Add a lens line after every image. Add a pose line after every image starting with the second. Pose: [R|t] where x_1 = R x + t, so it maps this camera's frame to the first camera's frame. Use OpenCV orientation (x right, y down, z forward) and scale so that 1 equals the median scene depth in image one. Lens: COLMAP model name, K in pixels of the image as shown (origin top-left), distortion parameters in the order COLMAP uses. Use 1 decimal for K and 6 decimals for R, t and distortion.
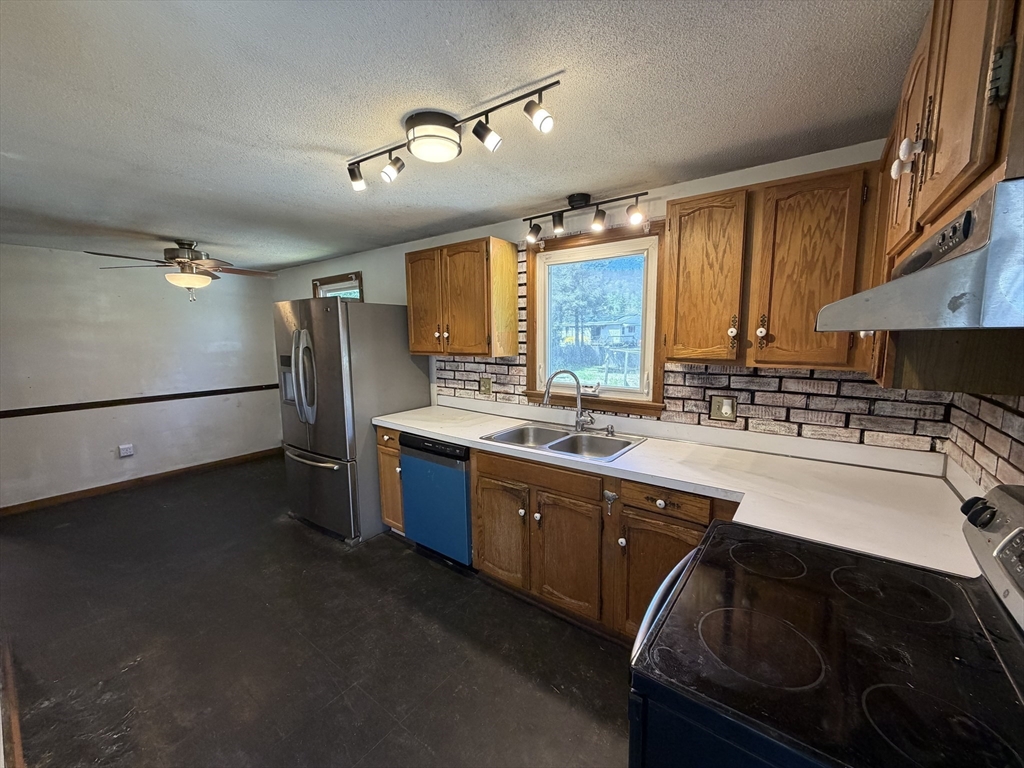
lens RADIAL K [[409.1, 0, 512.0], [0, 409.1, 384.0], [0, 0, 1]] dist [-0.000044, -0.000058]
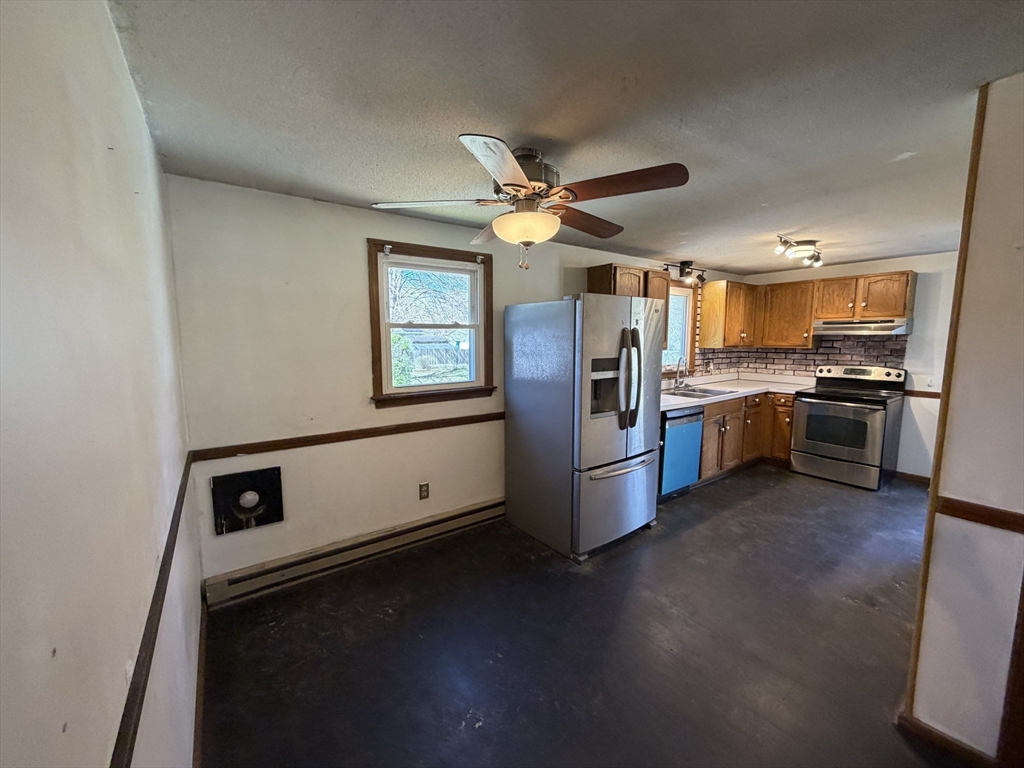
lens RADIAL K [[409.1, 0, 512.0], [0, 409.1, 384.0], [0, 0, 1]] dist [-0.000044, -0.000058]
pose [[0.290890, -0.100417, 0.951472, -1.979675], [0.119975, 0.990455, 0.067852, -0.134506], [-0.949204, 0.094416, 0.300161, 1.306889]]
